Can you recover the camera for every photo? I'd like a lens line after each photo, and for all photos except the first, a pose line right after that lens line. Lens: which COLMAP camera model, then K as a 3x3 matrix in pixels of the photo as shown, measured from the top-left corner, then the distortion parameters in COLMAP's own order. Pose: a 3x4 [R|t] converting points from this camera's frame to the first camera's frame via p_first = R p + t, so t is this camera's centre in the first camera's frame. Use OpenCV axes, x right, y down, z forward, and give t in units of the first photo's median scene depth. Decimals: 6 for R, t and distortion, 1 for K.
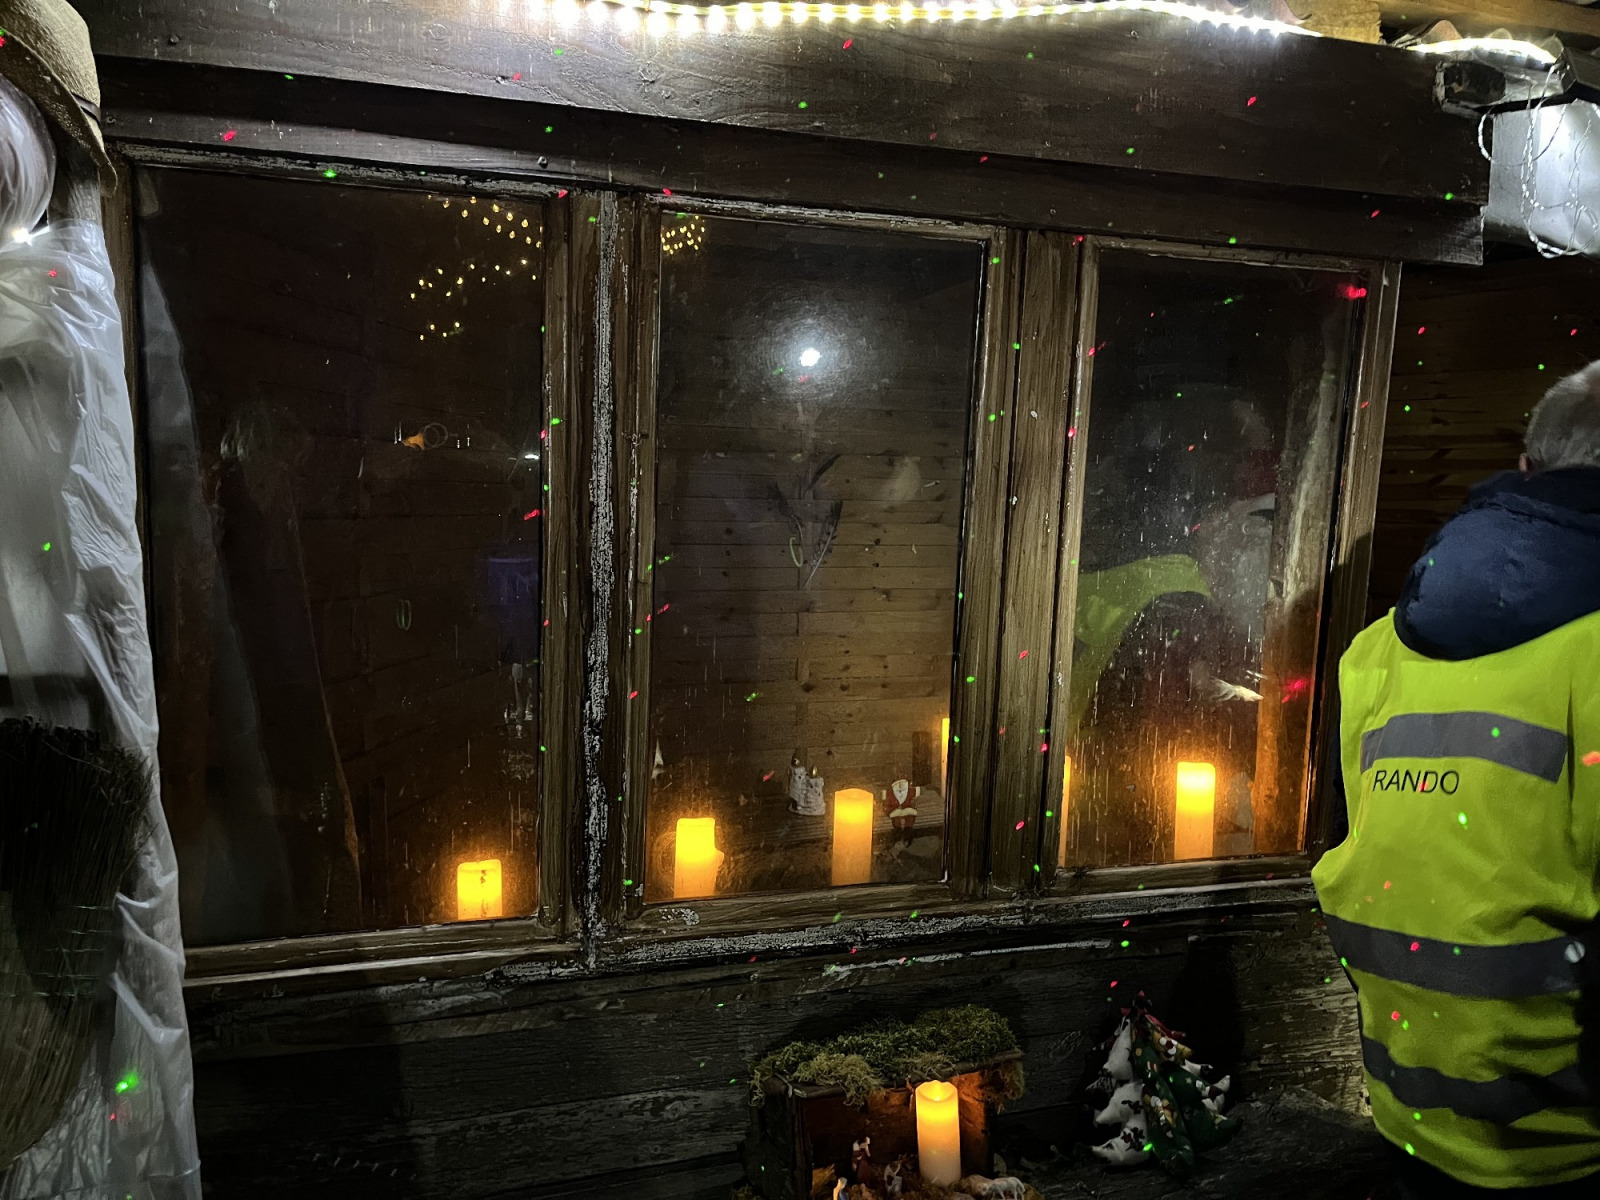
lens RADIAL K [[1205.7, 0, 779.6], [0, 1205.7, 580.2], [0, 0, 1]] dist [0.070991, -0.103753]
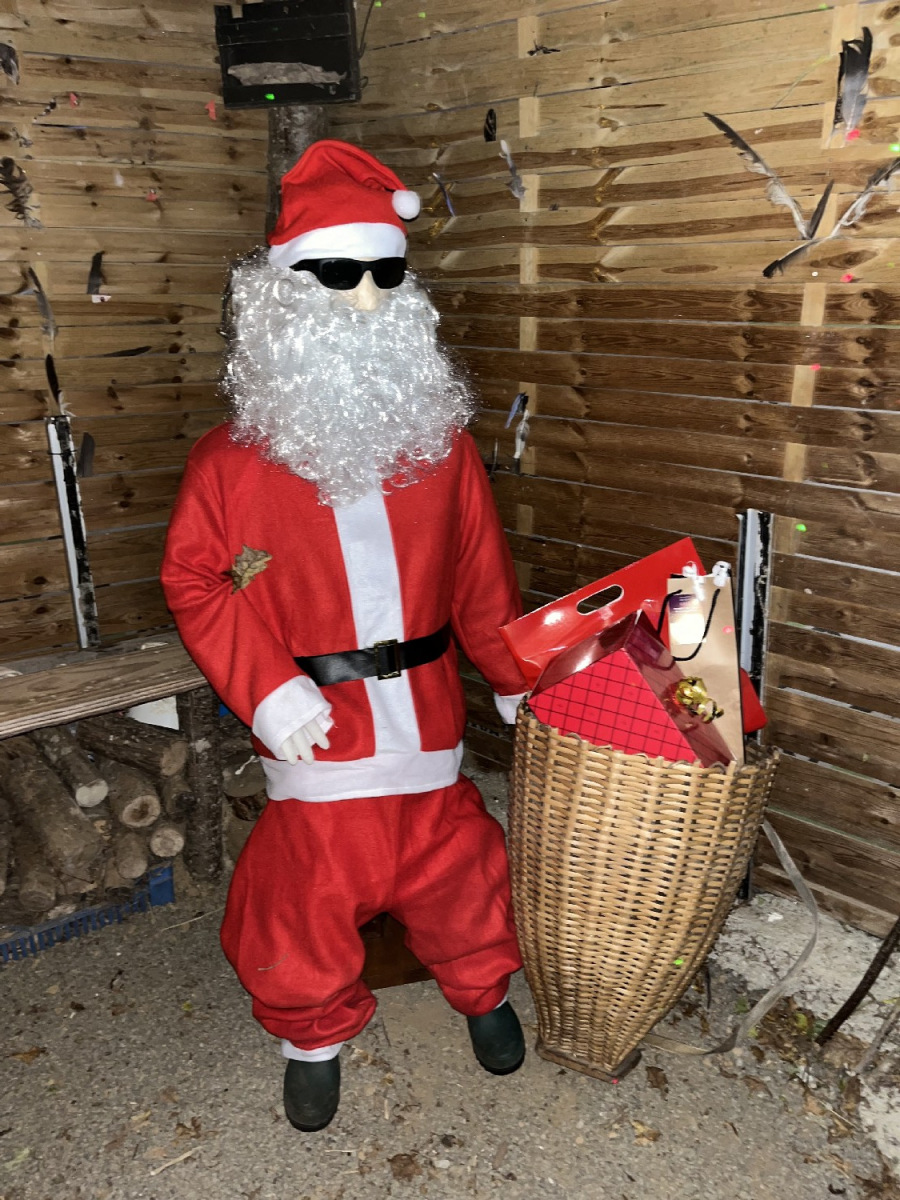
lens RADIAL K [[904.3, 0, 476.3], [0, 904.3, 597.4], [0, 0, 1]] dist [0.070991, -0.103753]
pose [[0.974139, -0.088296, 0.207982, 0.677309], [0.030110, 0.963004, 0.267800, -0.027707], [-0.223933, -0.254612, 0.940759, 0.930798]]
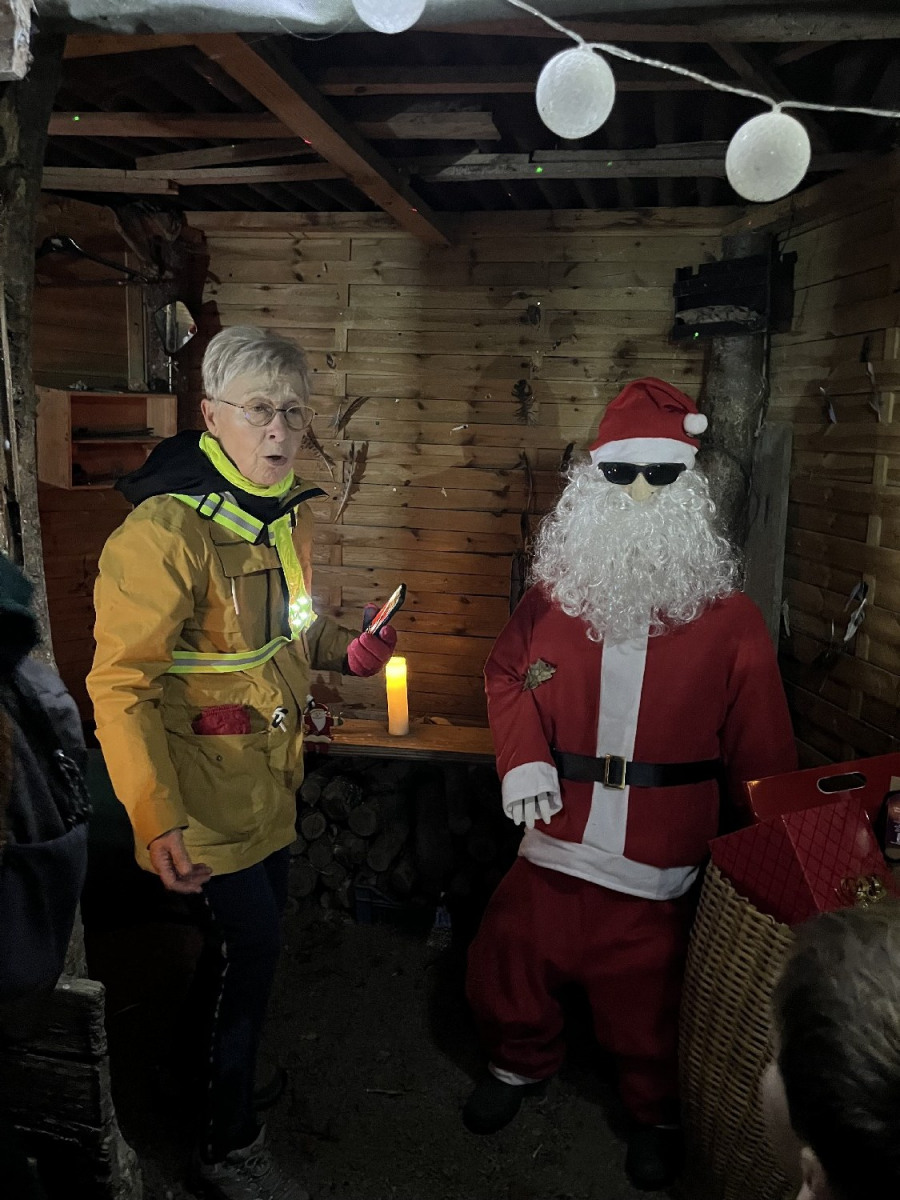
lens RADIAL K [[897.1, 0, 466.0], [0, 897.1, 593.8], [0, 0, 1]] dist [0.069645, -0.100434]
pose [[0.877989, 0.105072, -0.467007, 1.114247], [-0.059258, 0.991965, 0.111776, -0.056800], [0.475000, -0.070464, 0.877160, 0.744981]]
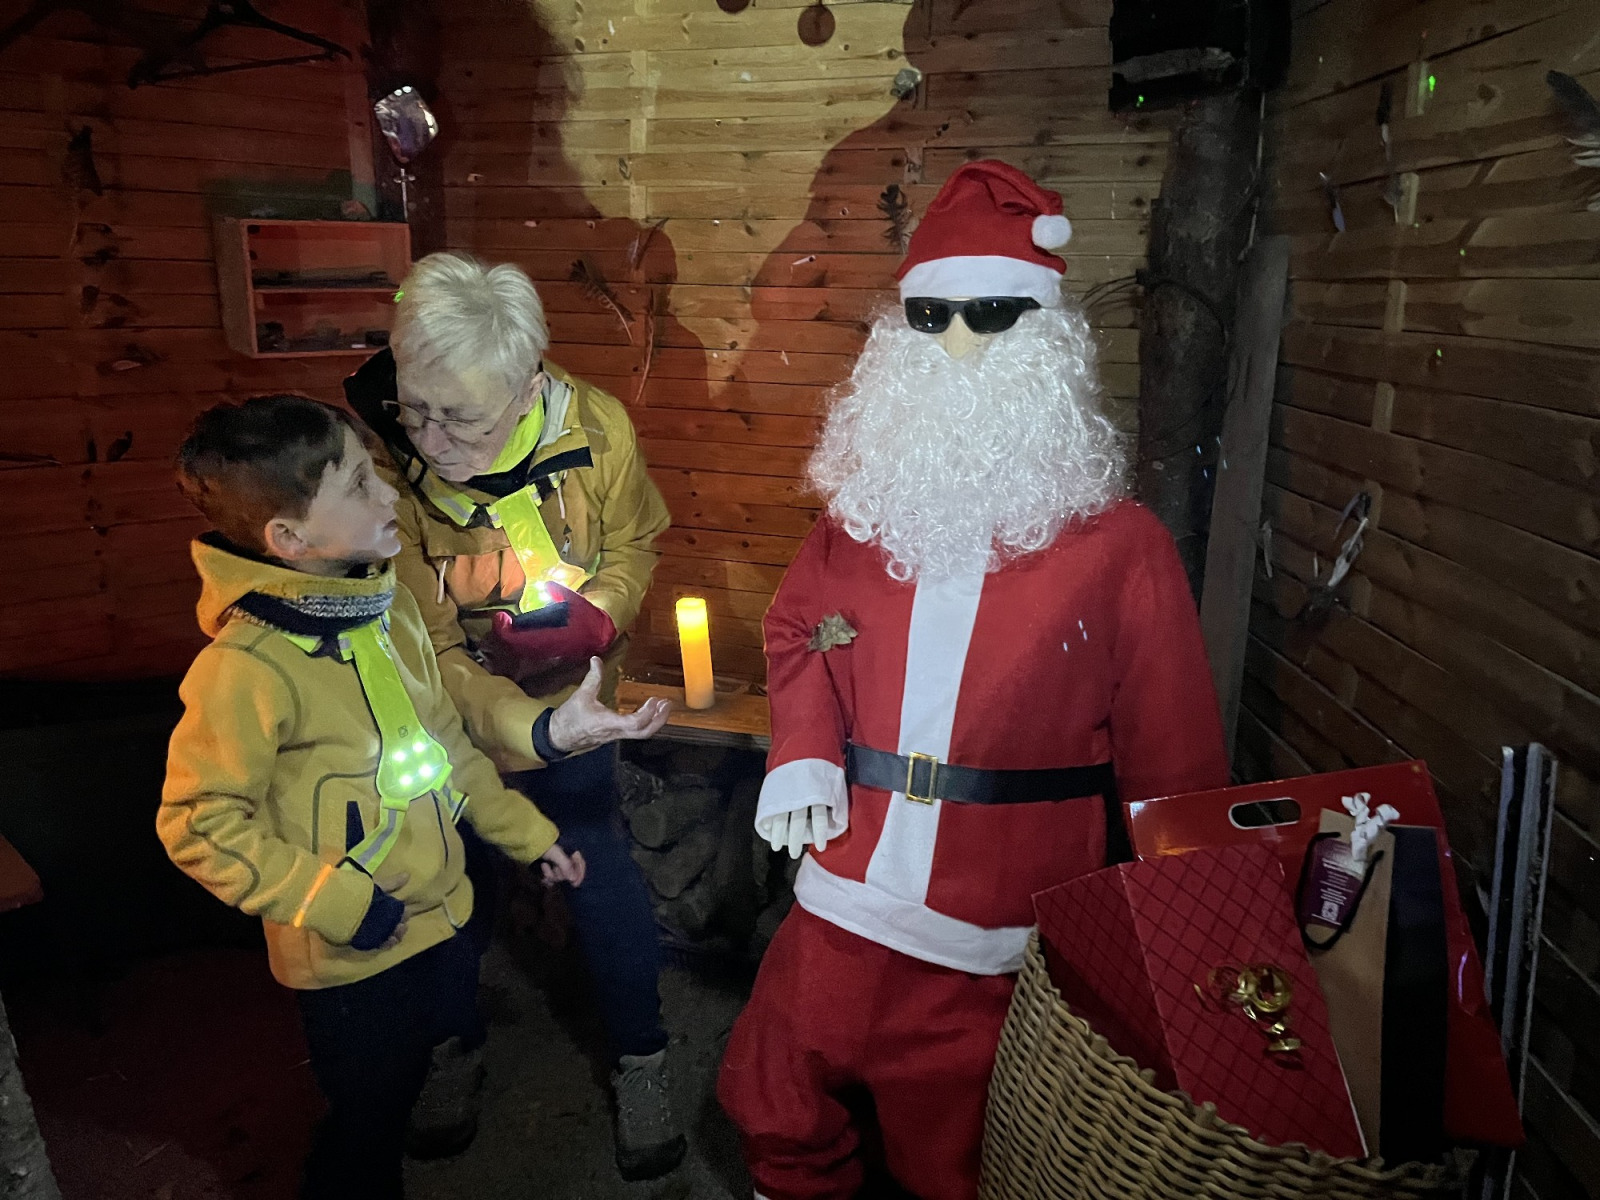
lens RADIAL K [[1196.2, 0, 816.0], [0, 1196.2, 602.4], [0, 0, 1]] dist [0.069645, -0.100434]
pose [[0.792756, 0.156848, -0.589014, 1.262496], [-0.049847, 0.979771, 0.193813, -0.049245], [0.607498, -0.124285, 0.784538, 0.999259]]
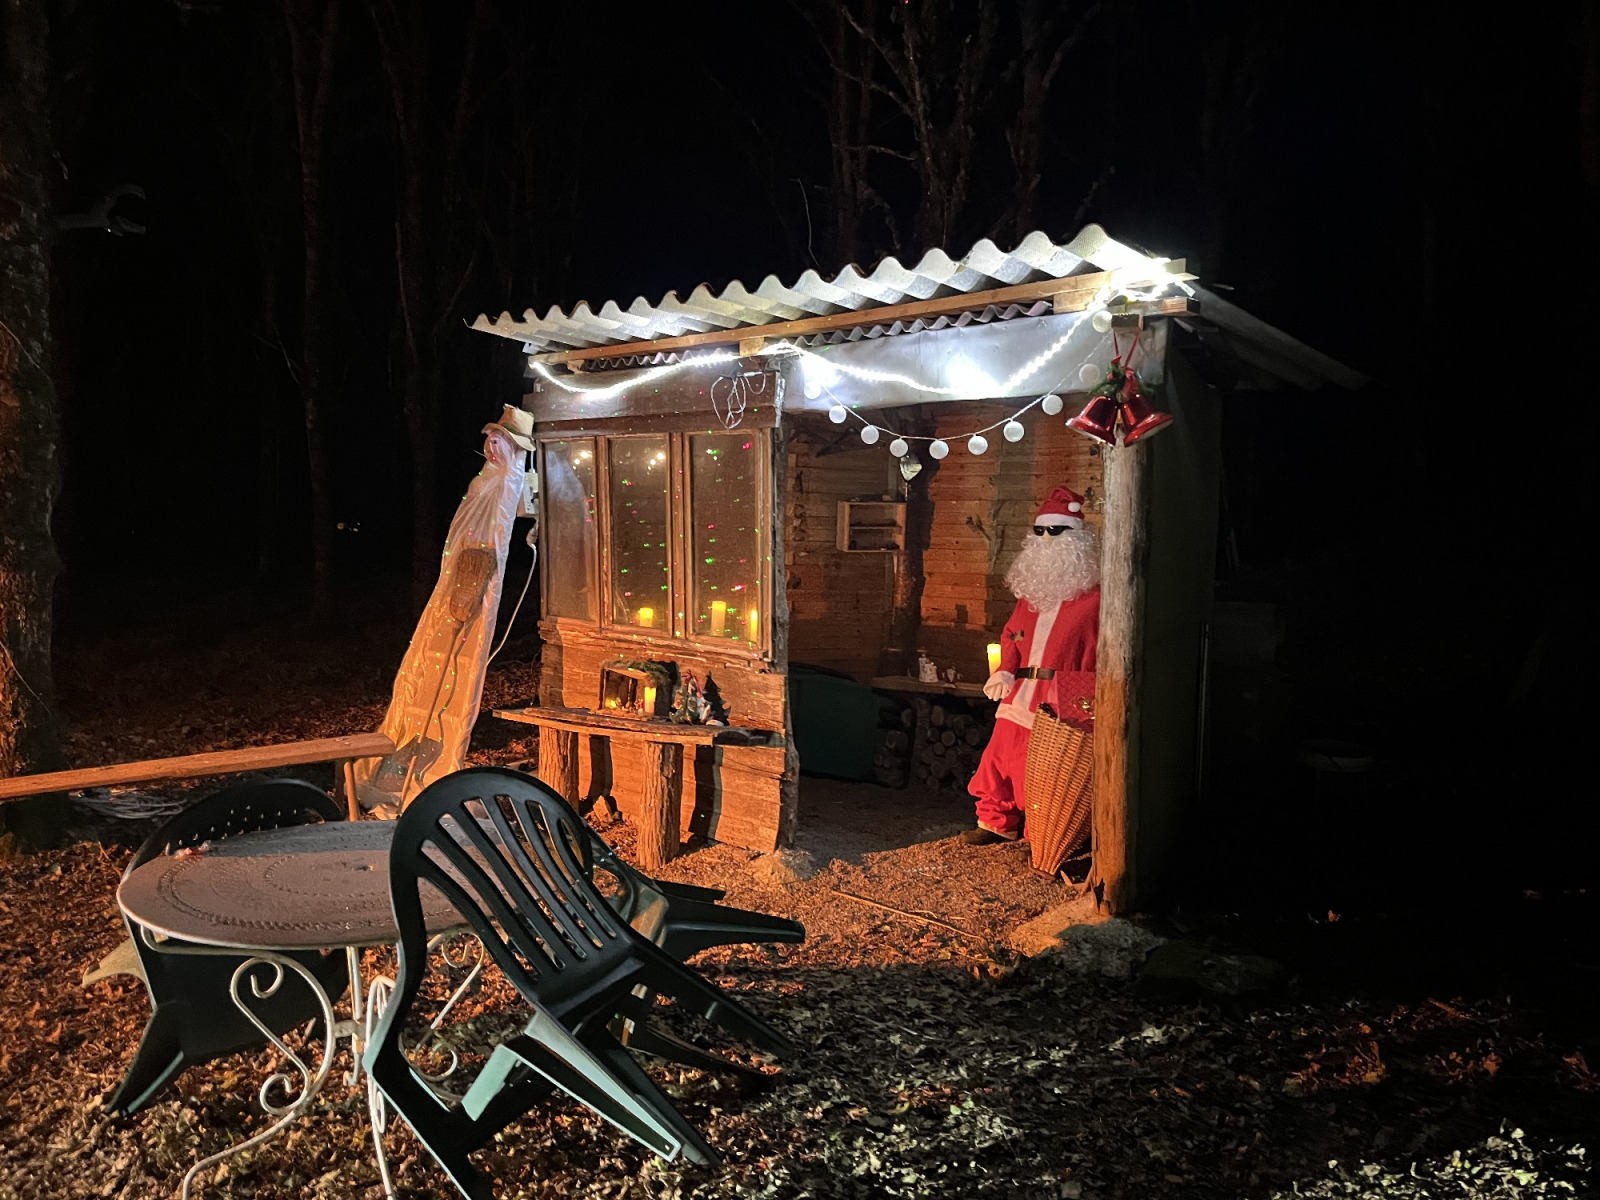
lens RADIAL K [[1195.5, 0, 794.3], [0, 1195.5, 580.5], [0, 0, 1]] dist [0.071129, -0.086548]
pose [[0.459945, 0.034872, -0.887263, 3.234847], [-0.080272, 0.996770, -0.002436, 0.097064], [0.884312, 0.072343, 0.461258, -0.191460]]
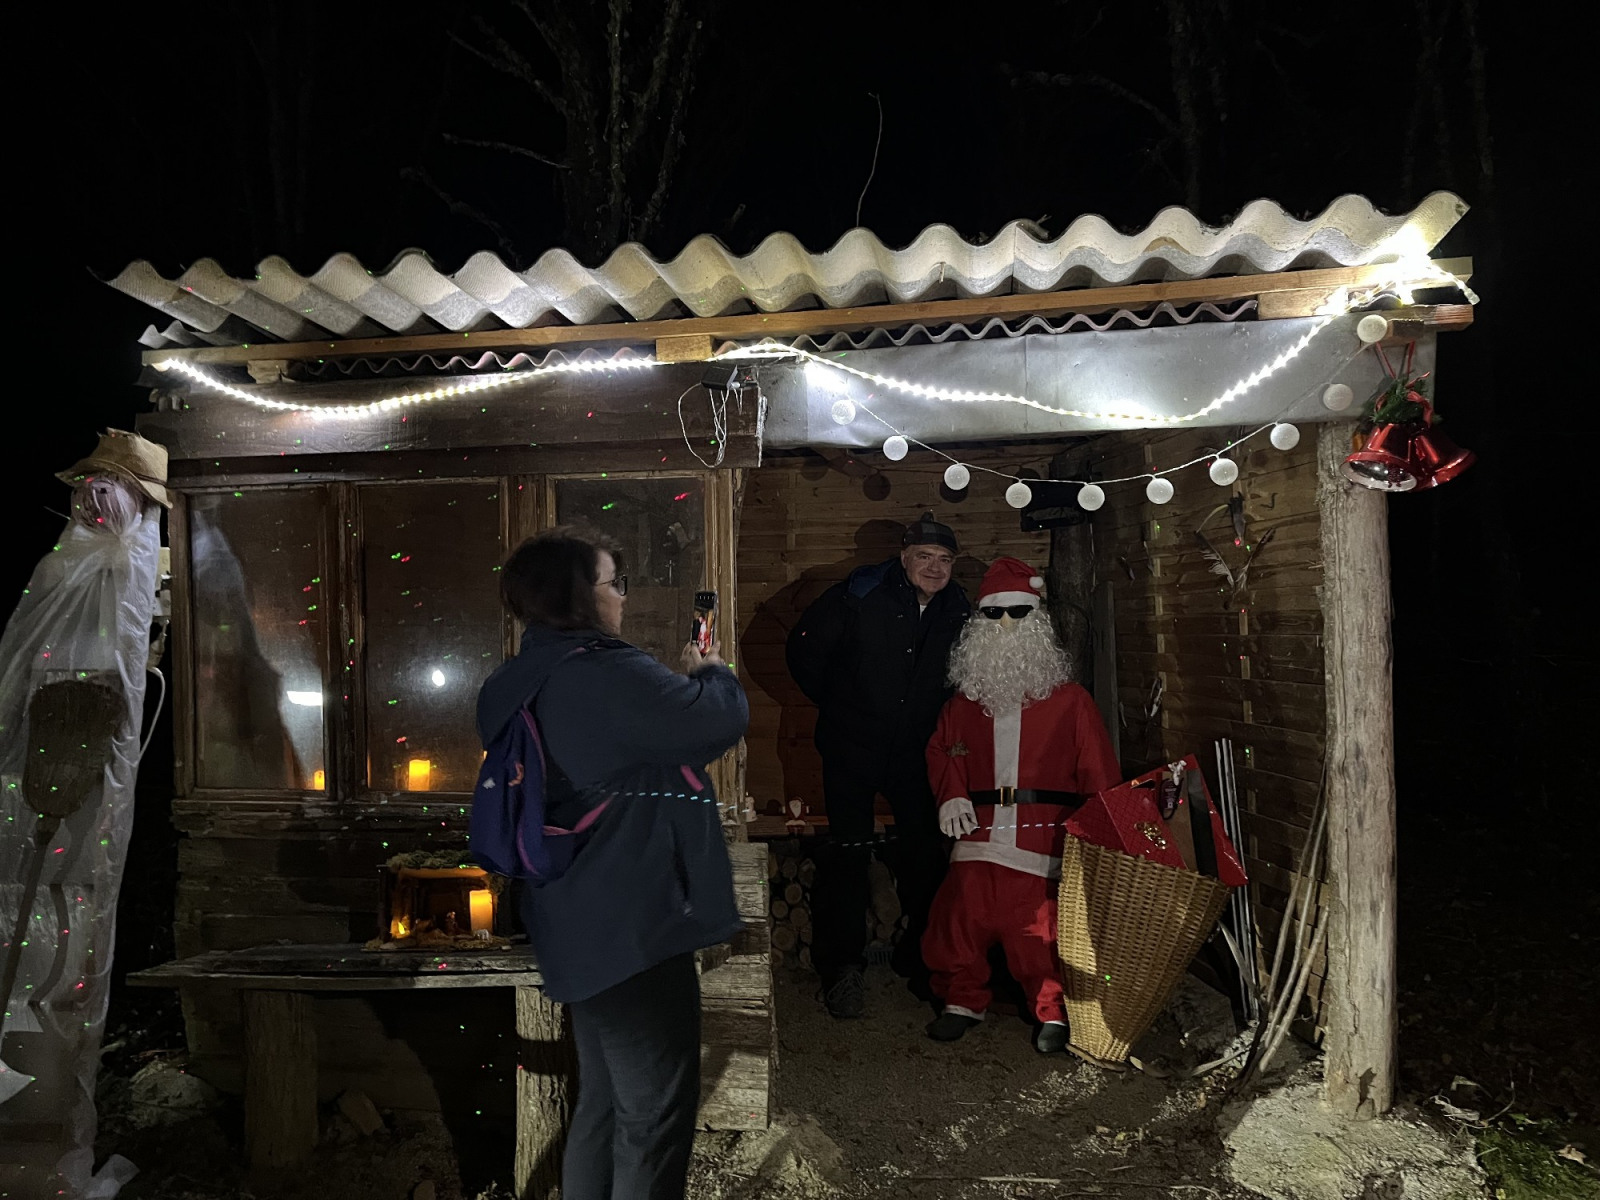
lens RADIAL K [[1195.5, 0, 794.3], [0, 1195.5, 580.5], [0, 0, 1]] dist [0.071129, -0.086548]
pose [[0.867650, -0.047350, -0.494916, 1.621342], [-0.007678, 0.994060, -0.108565, 0.114066], [0.497116, 0.097996, 0.862132, -0.539246]]
